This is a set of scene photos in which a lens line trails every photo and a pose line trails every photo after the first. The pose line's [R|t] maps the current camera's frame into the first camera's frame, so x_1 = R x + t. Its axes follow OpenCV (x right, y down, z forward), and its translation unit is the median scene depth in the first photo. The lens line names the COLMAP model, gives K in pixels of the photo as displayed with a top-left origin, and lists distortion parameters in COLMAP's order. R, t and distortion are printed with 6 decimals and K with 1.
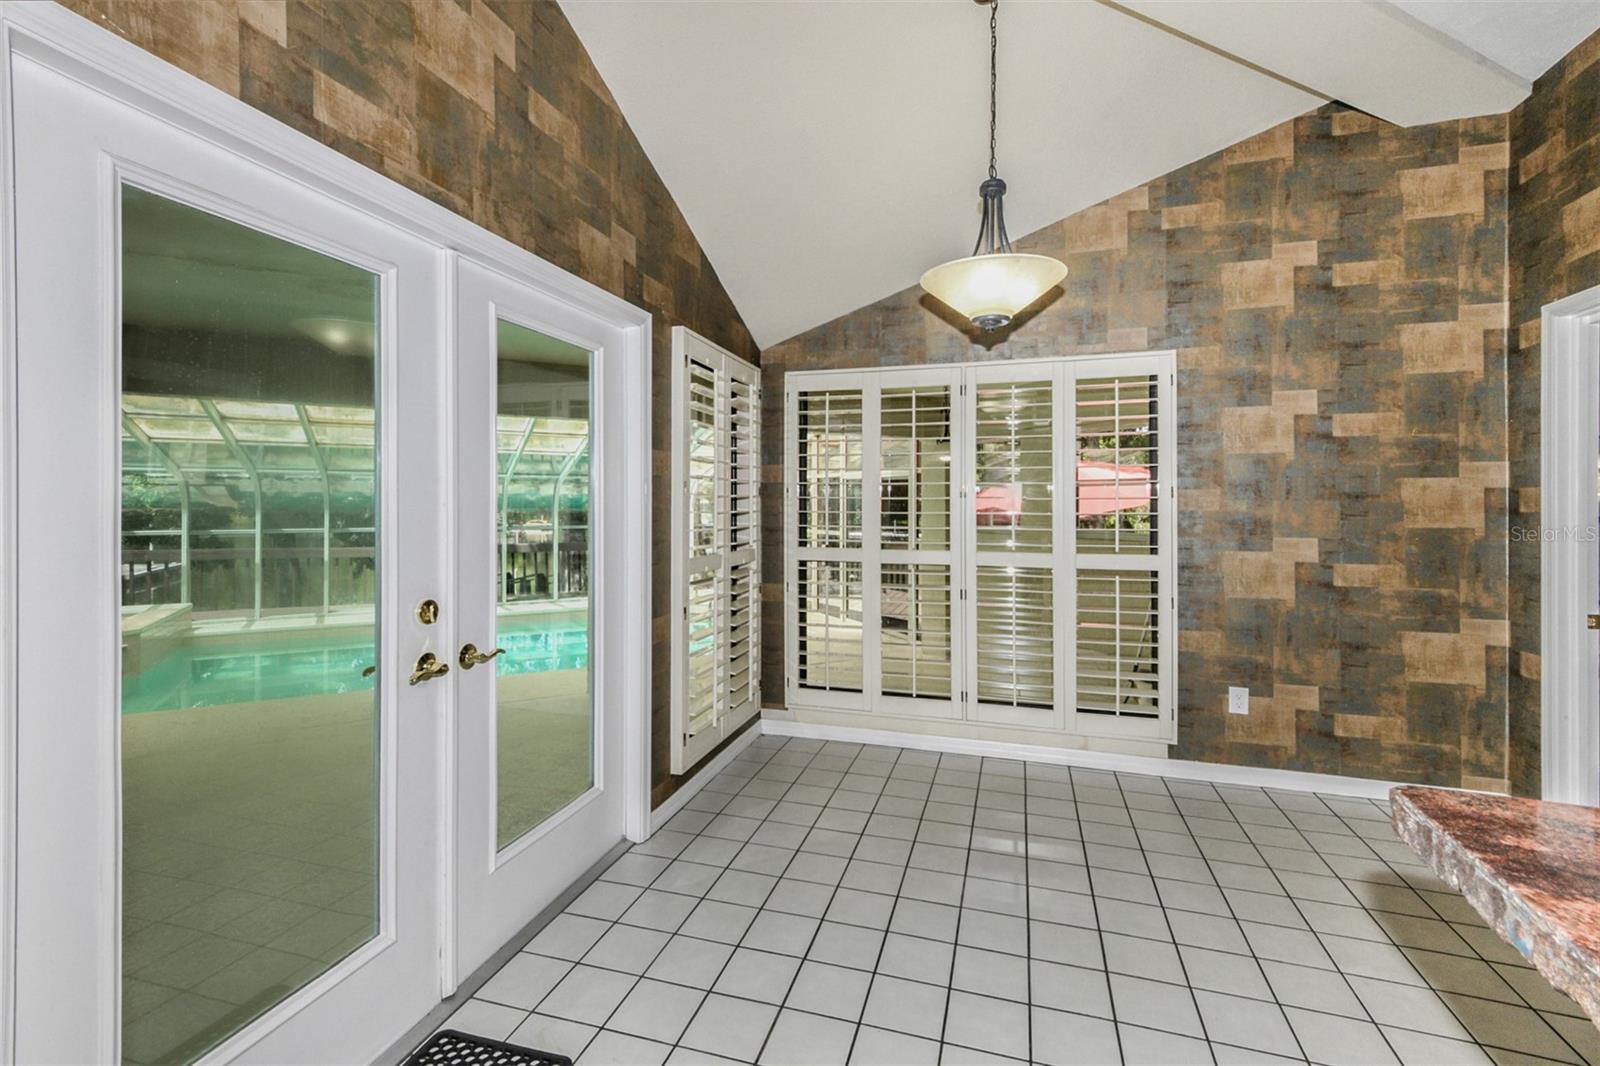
lens RADIAL K [[734.5, 0, 767.7], [0, 734.5, 509.4], [0, 0, 1]] dist [0.060877, -0.000604]
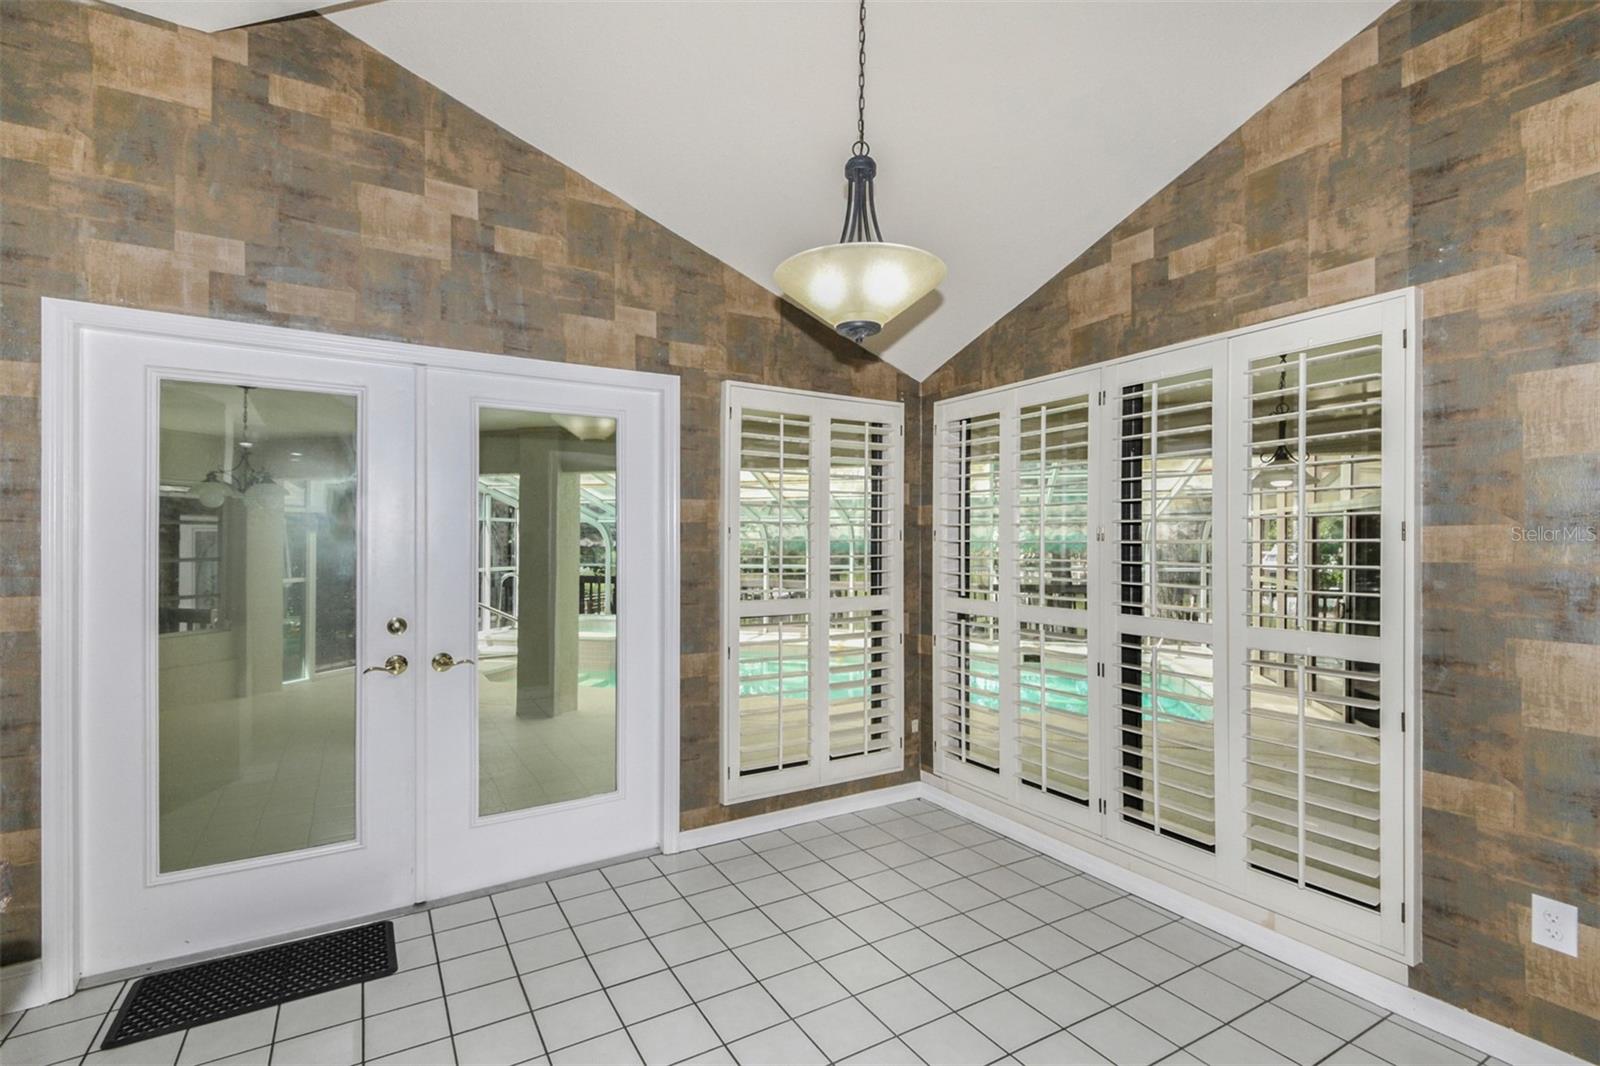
lens RADIAL K [[730.3, 0, 793.9], [0, 730.3, 547.7], [0, 0, 1]] dist [0.025319, -0.000449]
pose [[0.746864, 0.002757, -0.664971, 0.566628], [-0.007025, 0.999968, -0.003744, -0.004520], [0.664939, 0.007468, 0.746860, 0.248043]]
